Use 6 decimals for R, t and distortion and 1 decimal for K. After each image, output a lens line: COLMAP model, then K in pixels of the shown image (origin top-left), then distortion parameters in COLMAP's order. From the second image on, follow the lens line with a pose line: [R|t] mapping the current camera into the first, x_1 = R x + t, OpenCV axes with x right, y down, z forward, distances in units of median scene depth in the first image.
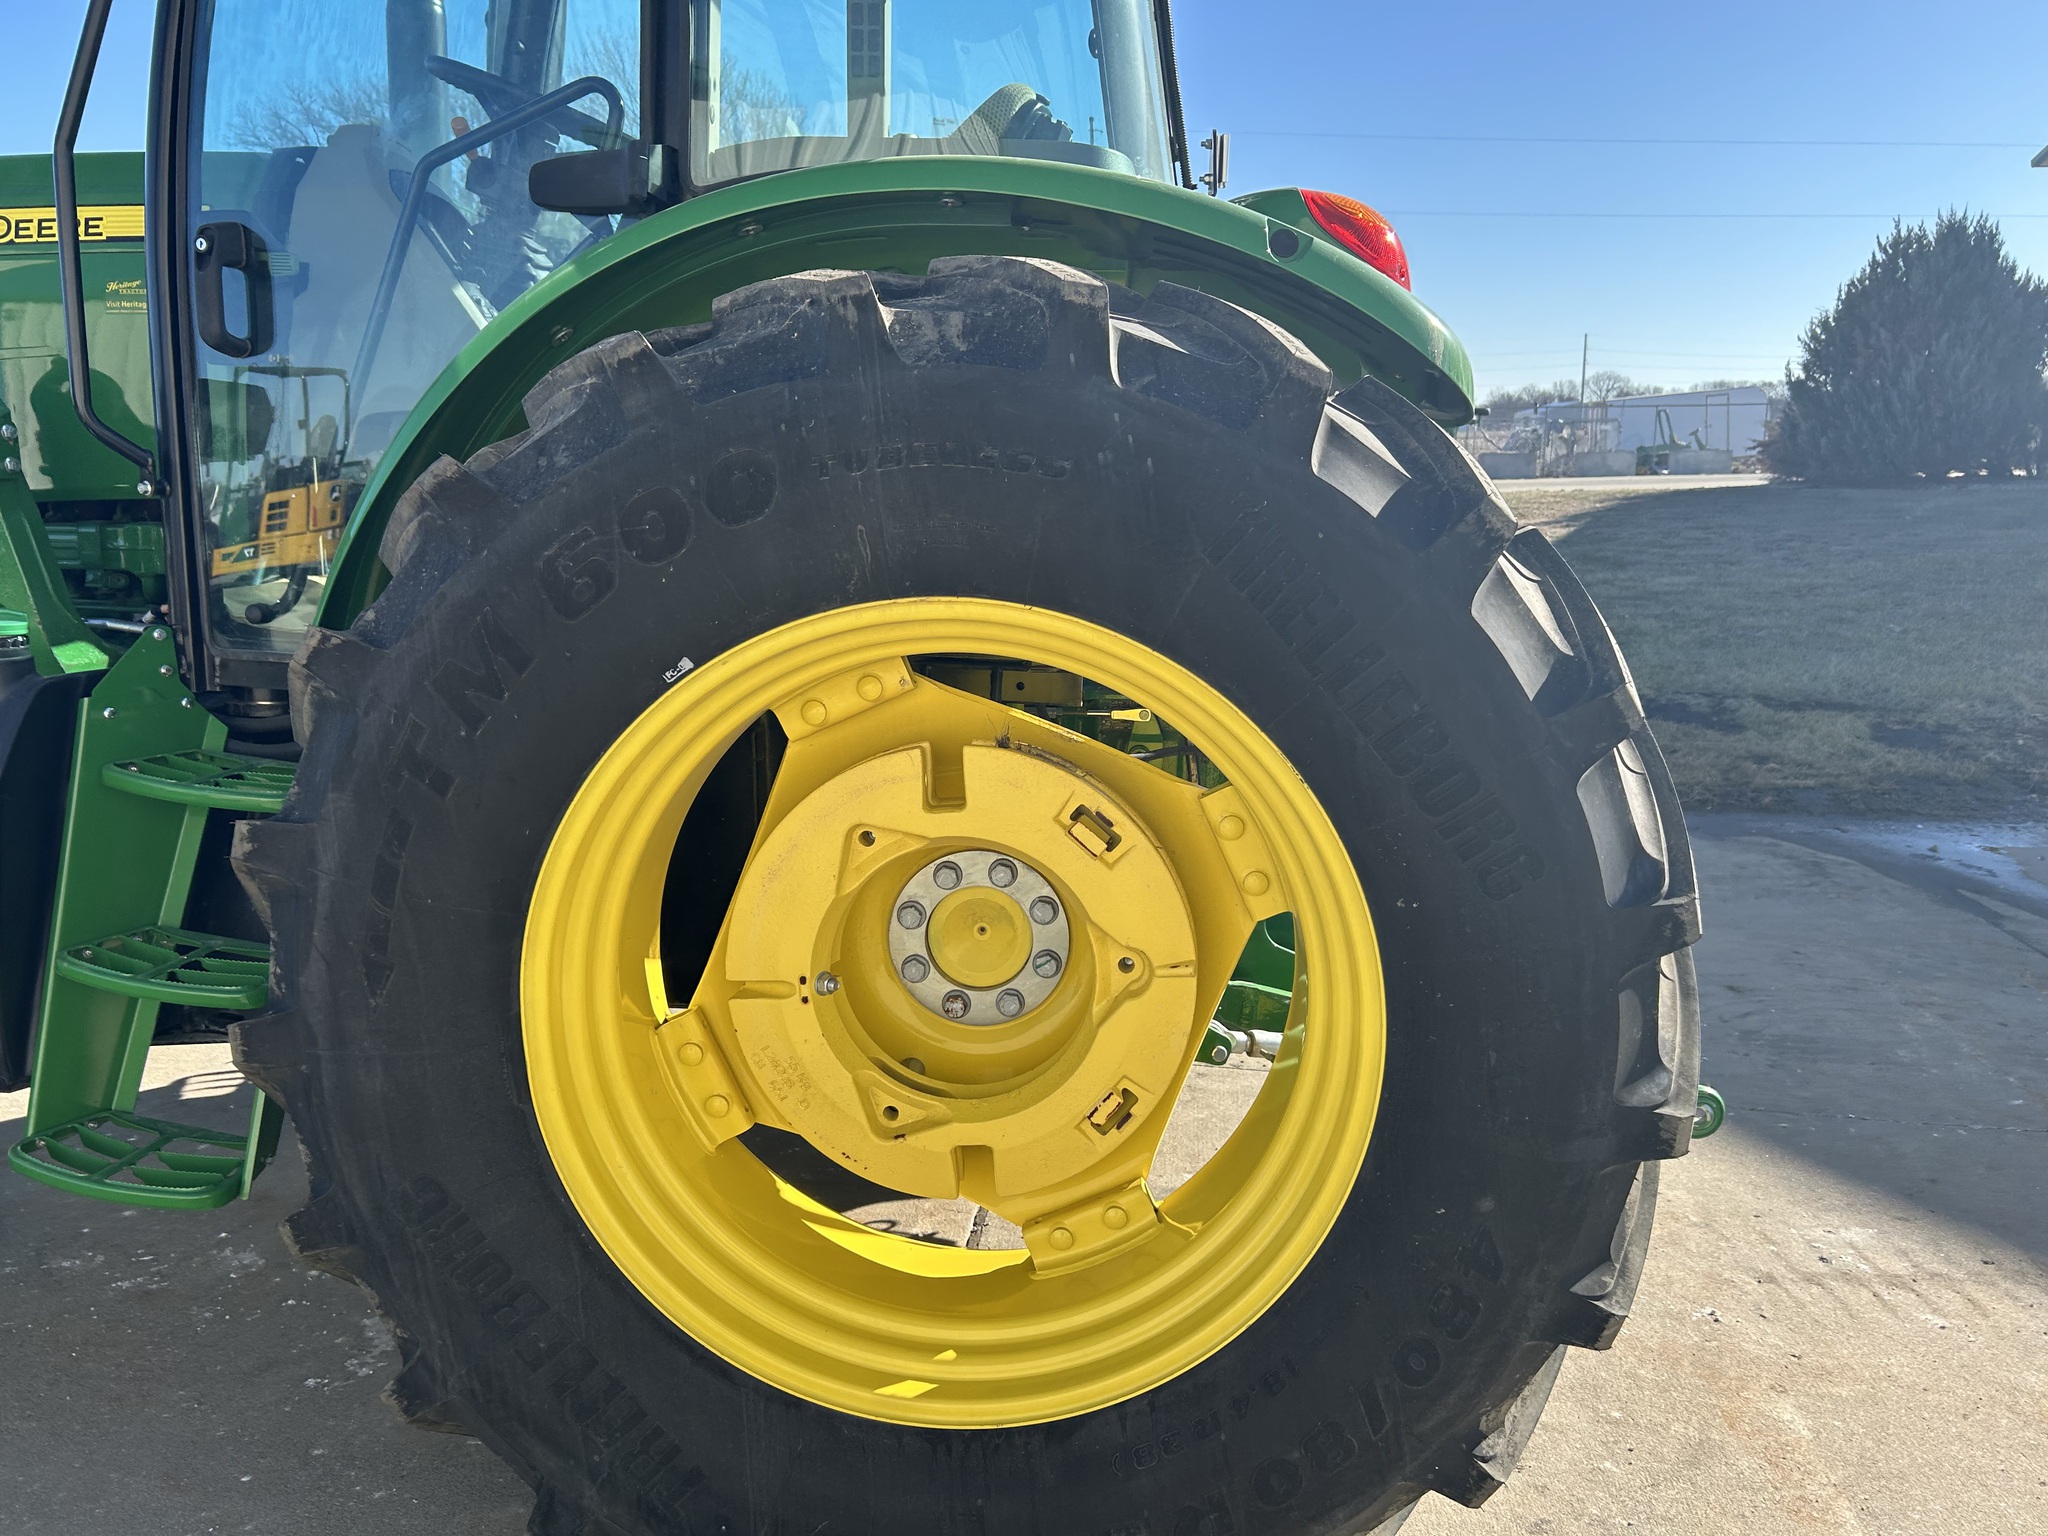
lens RADIAL K [[1542.6, 0, 1015.3], [0, 1542.6, 762.0], [0, 0, 1]] dist [0.087042, -0.155870]
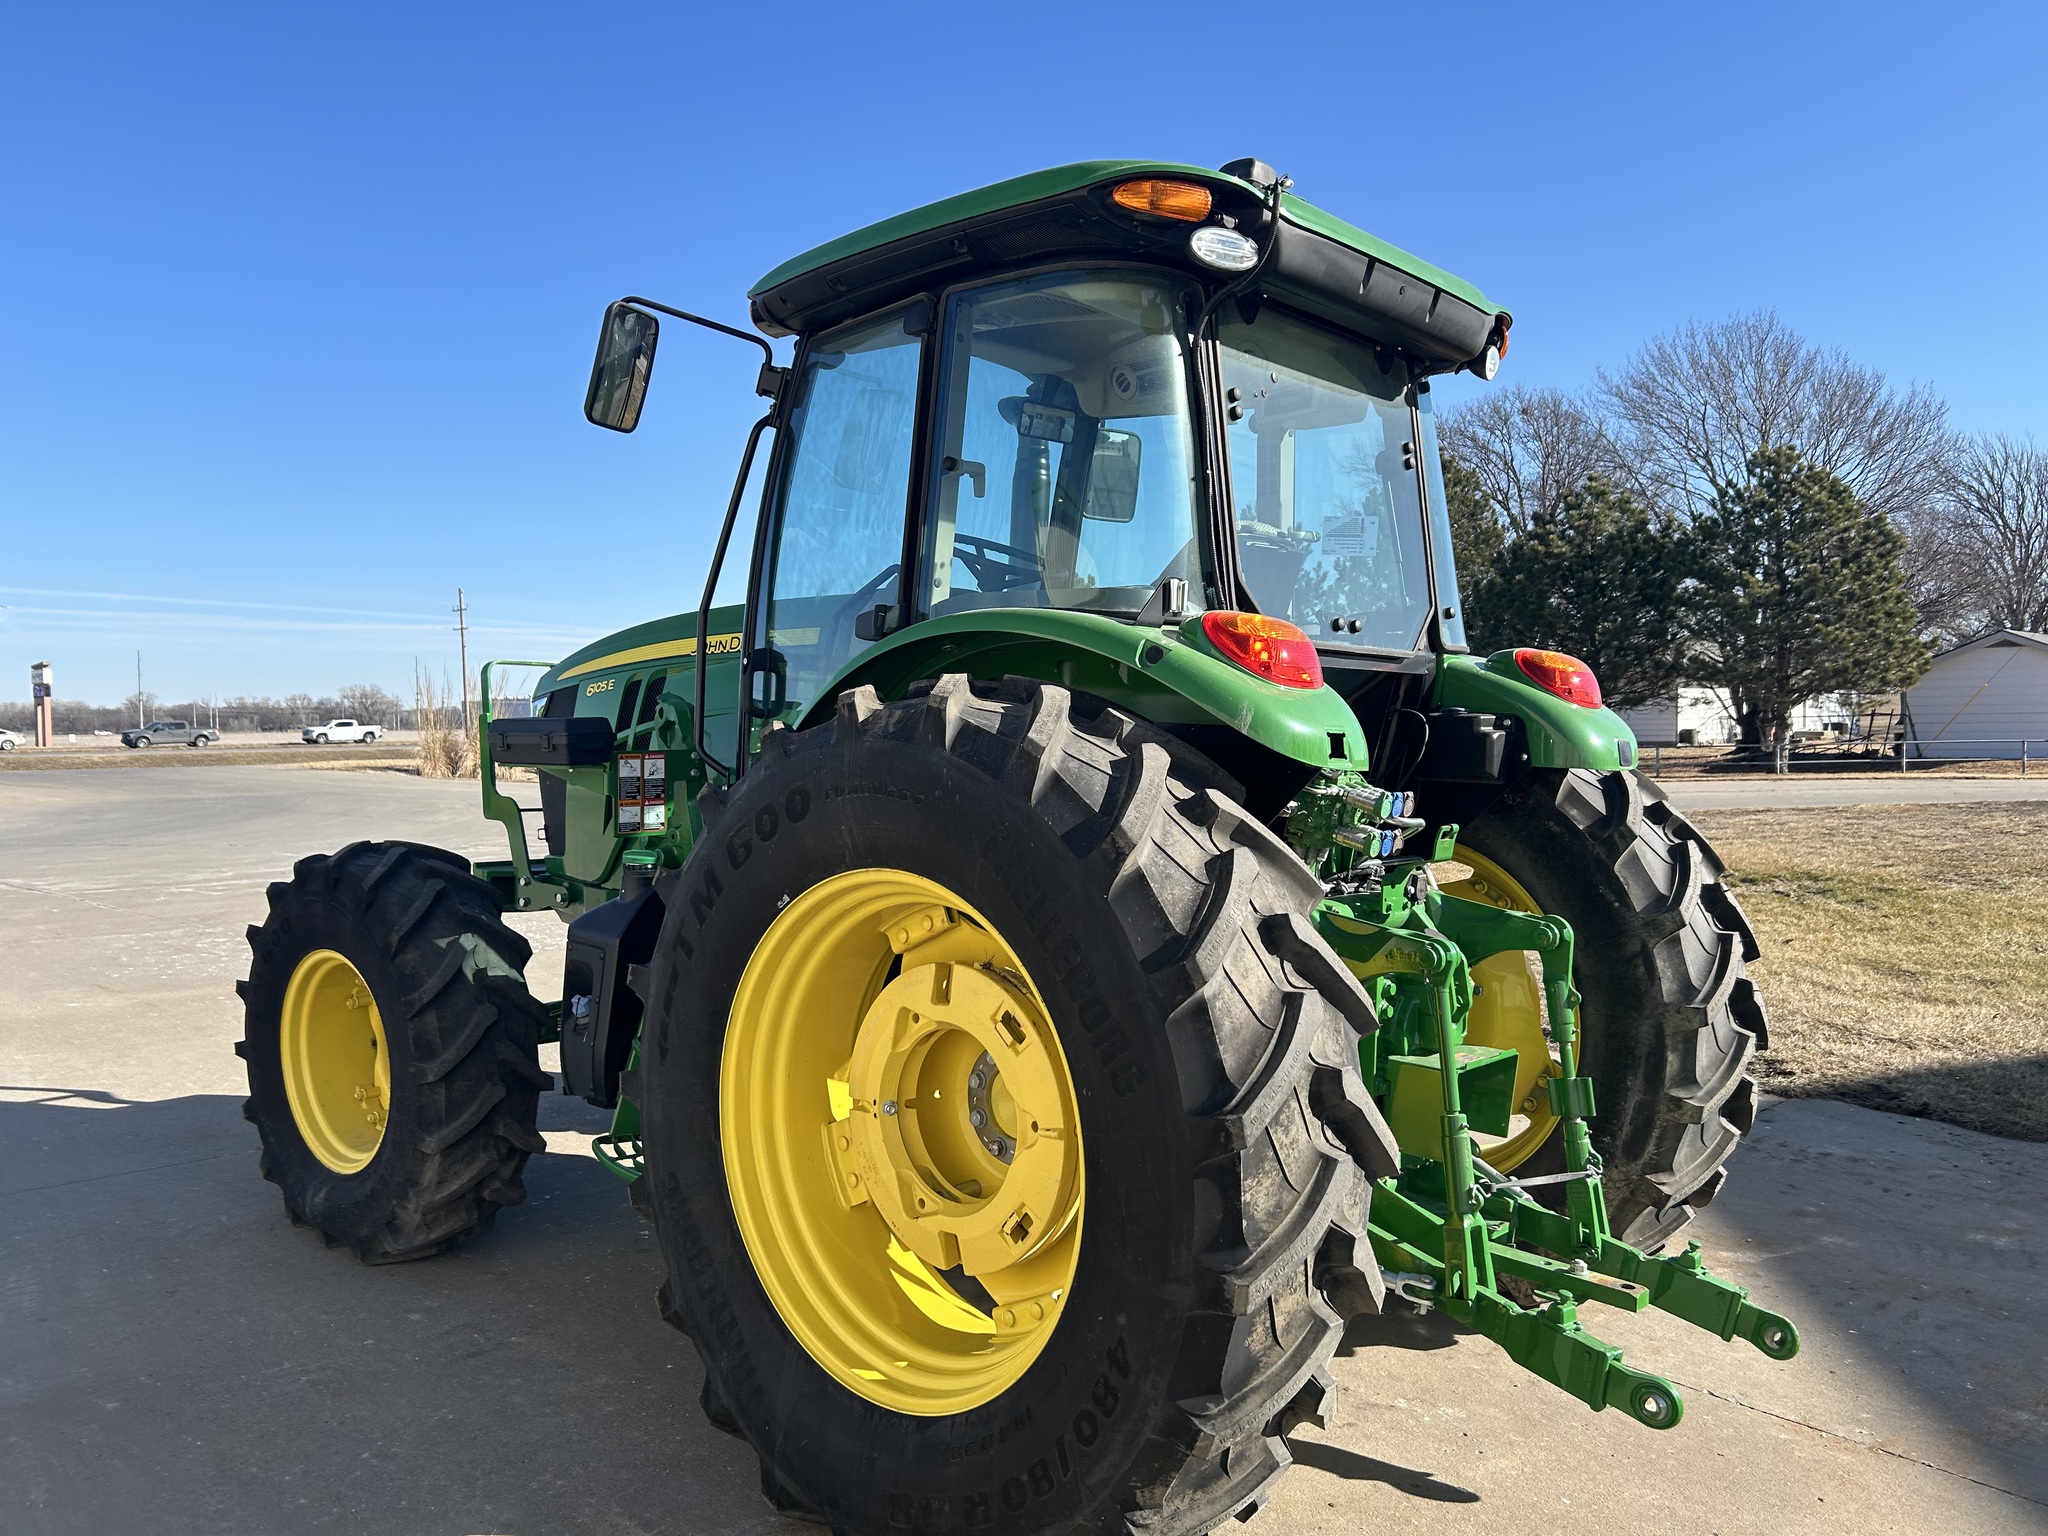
lens RADIAL K [[1542.6, 0, 1015.3], [0, 1542.6, 762.0], [0, 0, 1]] dist [0.087042, -0.155870]
pose [[0.781004, 0.017684, -0.624276, 1.010539], [-0.122339, 0.984565, -0.125163, -0.024721], [0.612426, 0.174126, 0.771112, -0.221758]]
